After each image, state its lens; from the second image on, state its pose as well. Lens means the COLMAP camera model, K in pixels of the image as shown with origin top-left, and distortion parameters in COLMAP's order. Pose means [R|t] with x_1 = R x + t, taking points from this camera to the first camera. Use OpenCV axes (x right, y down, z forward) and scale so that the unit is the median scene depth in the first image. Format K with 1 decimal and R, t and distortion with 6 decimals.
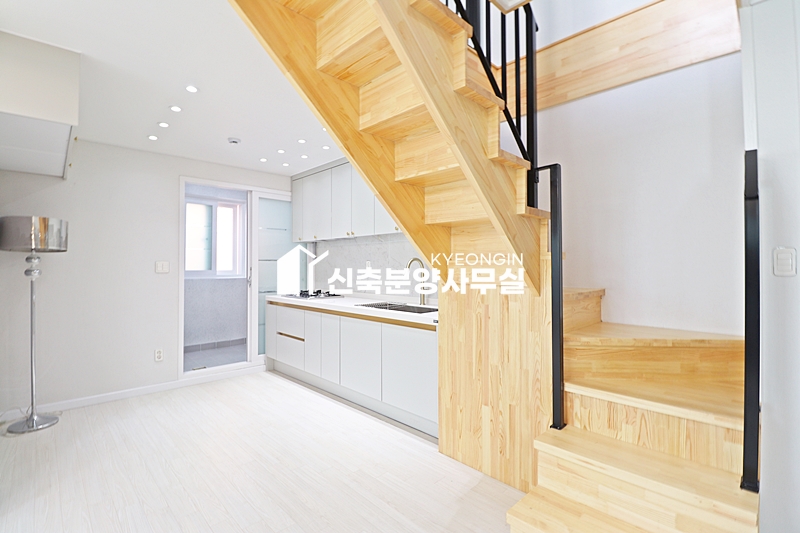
lens RADIAL K [[366.9, 0, 401.2], [0, 366.9, 259.8], [0, 0, 1]] dist [-0.000053, -0.014635]
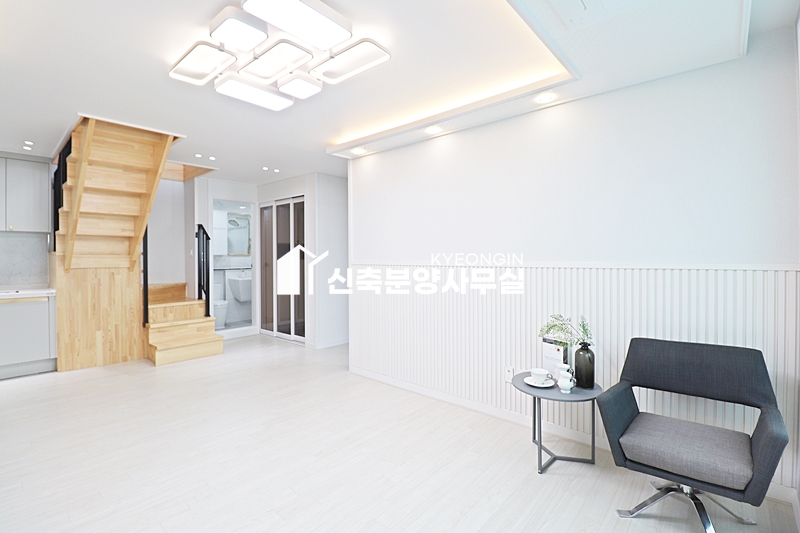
lens RADIAL K [[366.9, 0, 401.2], [0, 366.9, 259.8], [0, 0, 1]] dist [-0.000053, -0.014635]
pose [[-0.085152, -0.004966, 0.996356, -1.858583], [-0.013099, 0.999907, 0.003864, -0.002462], [-0.996282, -0.012722, -0.085209, -0.426294]]
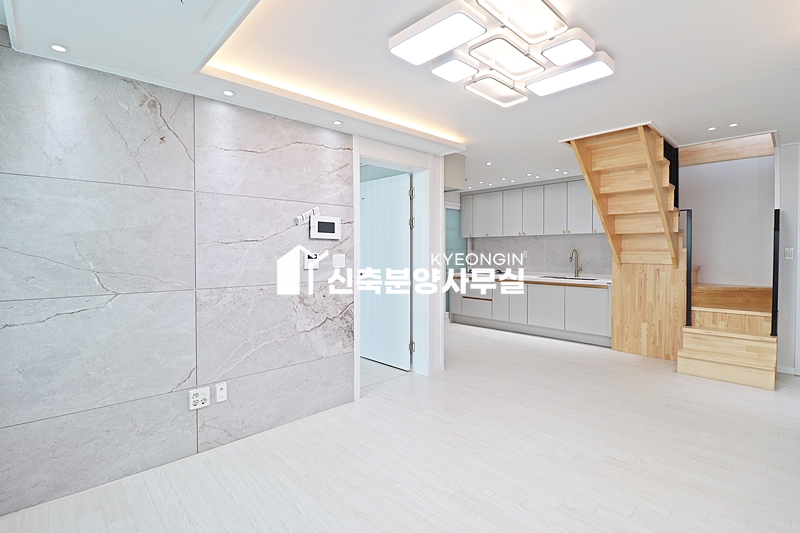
lens RADIAL K [[379.4, 0, 398.7], [0, 379.4, 257.6], [0, 0, 1]] dist [0.000574, -0.015202]
pose [[0.999734, 0.000832, -0.023033, -1.123896], [-0.000105, 0.999503, 0.031521, -0.033284], [0.023048, -0.031510, 0.999238, -1.168049]]
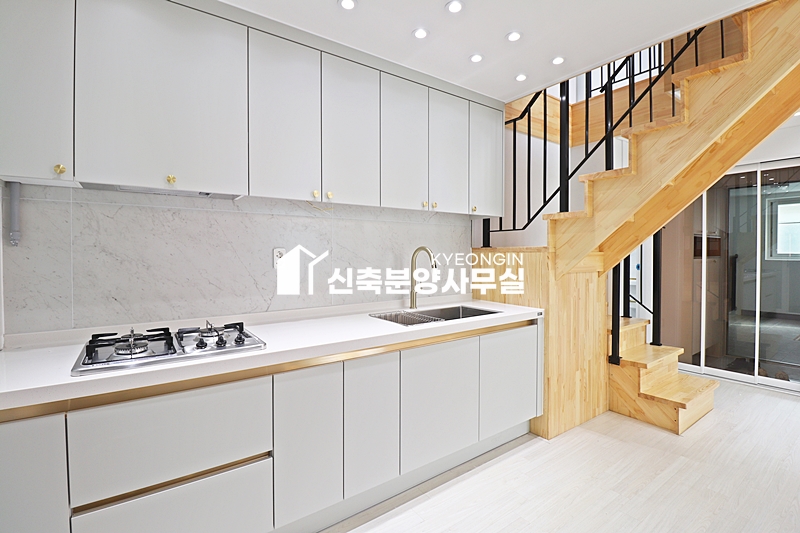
lens RADIAL K [[367.6, 0, 401.6], [0, 367.6, 257.5], [0, 0, 1]] dist [-0.000055, -0.013608]
pose [[0.156966, -0.011139, 0.987541, -1.099992], [-0.015052, 0.999793, 0.013670, 0.012028], [-0.987489, -0.017010, 0.156766, 1.434797]]
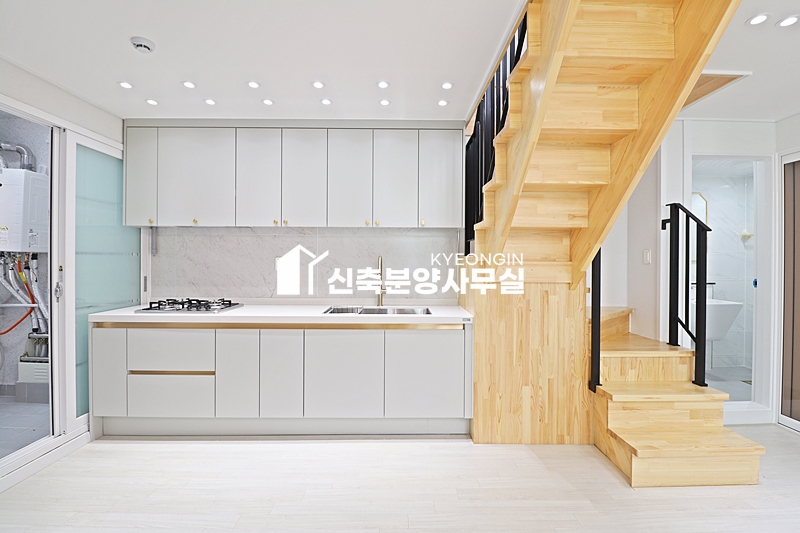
lens RADIAL K [[366.9, 0, 401.2], [0, 366.9, 259.8], [0, 0, 1]] dist [-0.000053, -0.014635]
pose [[0.693444, 0.006877, 0.720478, -0.915078], [-0.019055, 0.999780, 0.008796, -0.006523], [-0.720258, -0.019828, 0.693422, 0.498721]]
